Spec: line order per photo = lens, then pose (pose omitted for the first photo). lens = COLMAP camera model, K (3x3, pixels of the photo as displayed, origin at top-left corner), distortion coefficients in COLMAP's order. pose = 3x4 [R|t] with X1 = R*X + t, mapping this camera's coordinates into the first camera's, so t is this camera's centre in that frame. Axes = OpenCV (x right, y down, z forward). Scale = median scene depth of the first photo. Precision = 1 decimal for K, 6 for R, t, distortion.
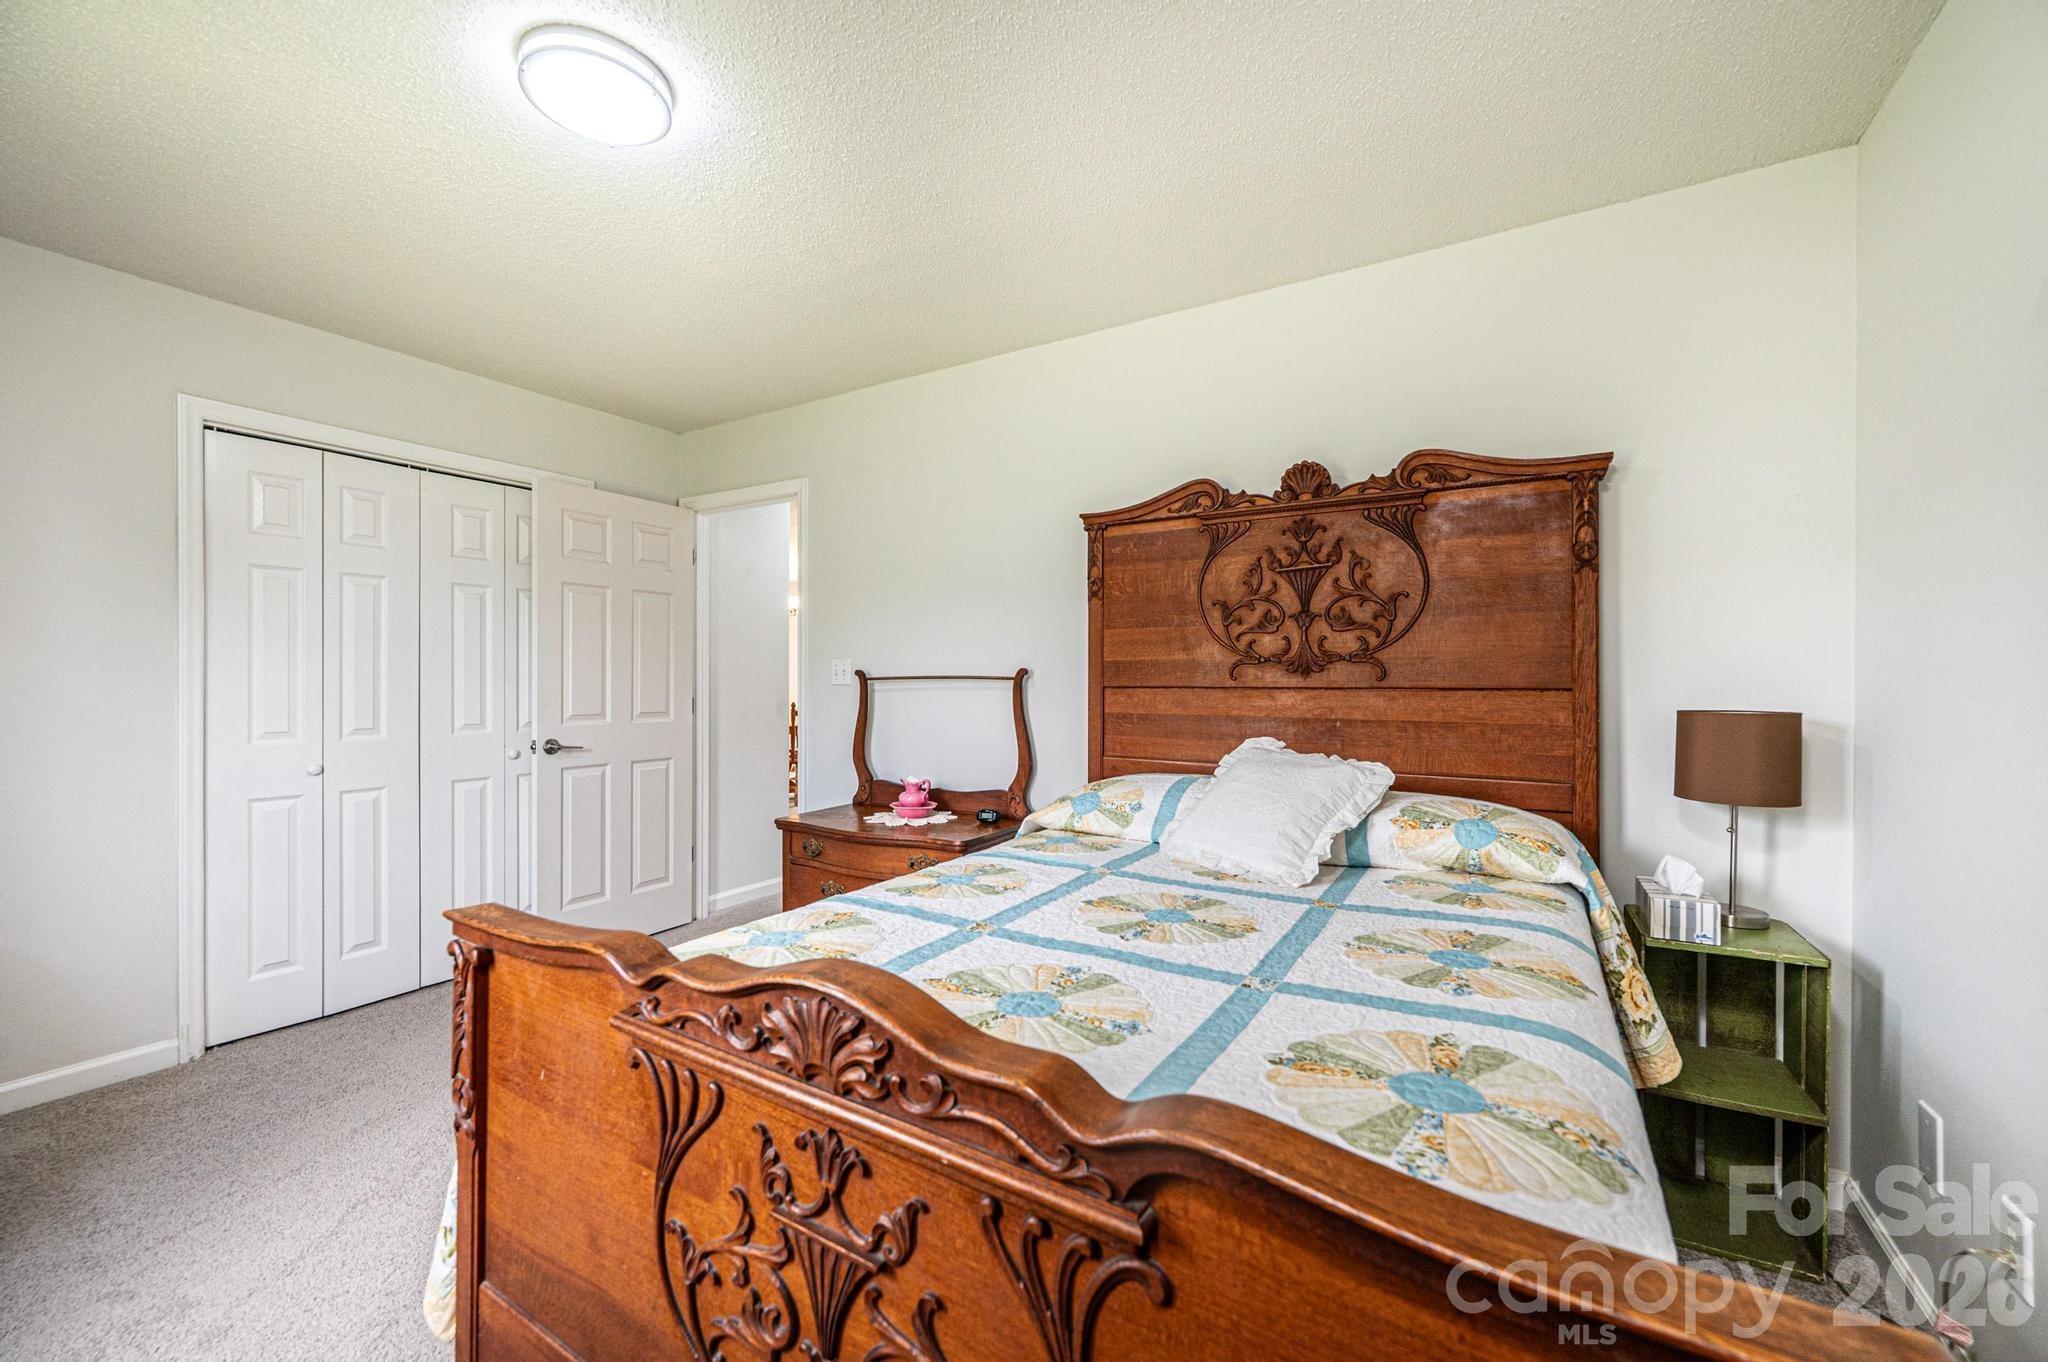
lens RADIAL K [[814.2, 0, 1016.2], [0, 814.2, 675.2], [0, 0, 1]] dist [-0.053987, 0.000389]
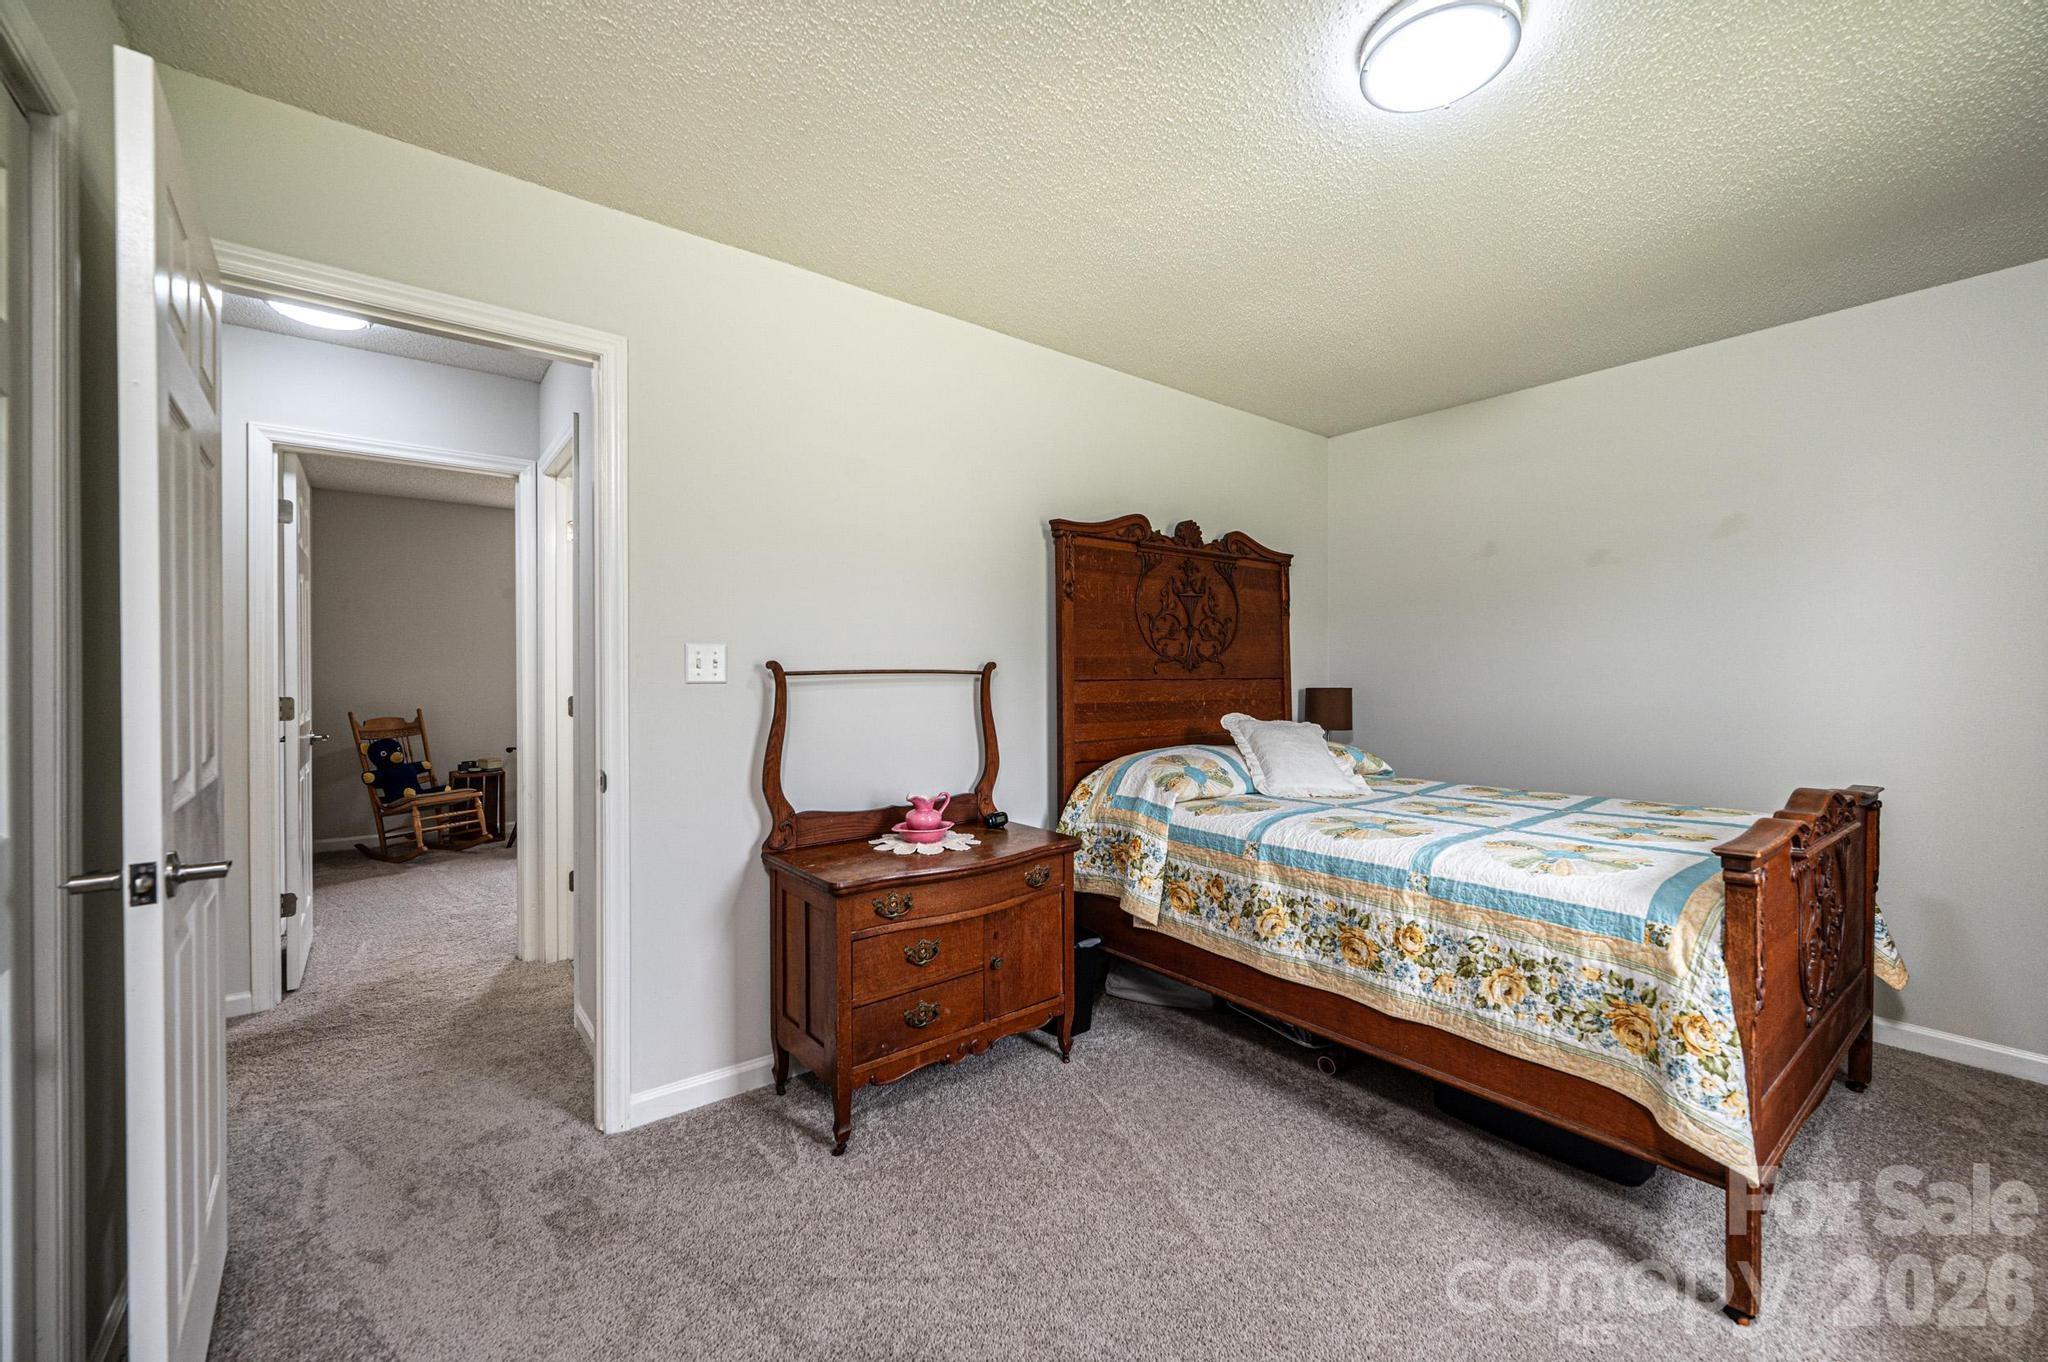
lens RADIAL K [[814.2, 0, 1016.2], [0, 814.2, 675.2], [0, 0, 1]] dist [-0.053987, 0.000389]
pose [[0.352264, -0.001171, 0.935900, -1.015269], [-0.001889, 0.999996, 0.001963, 0.005638], [-0.935899, -0.002459, 0.352260, 0.732554]]
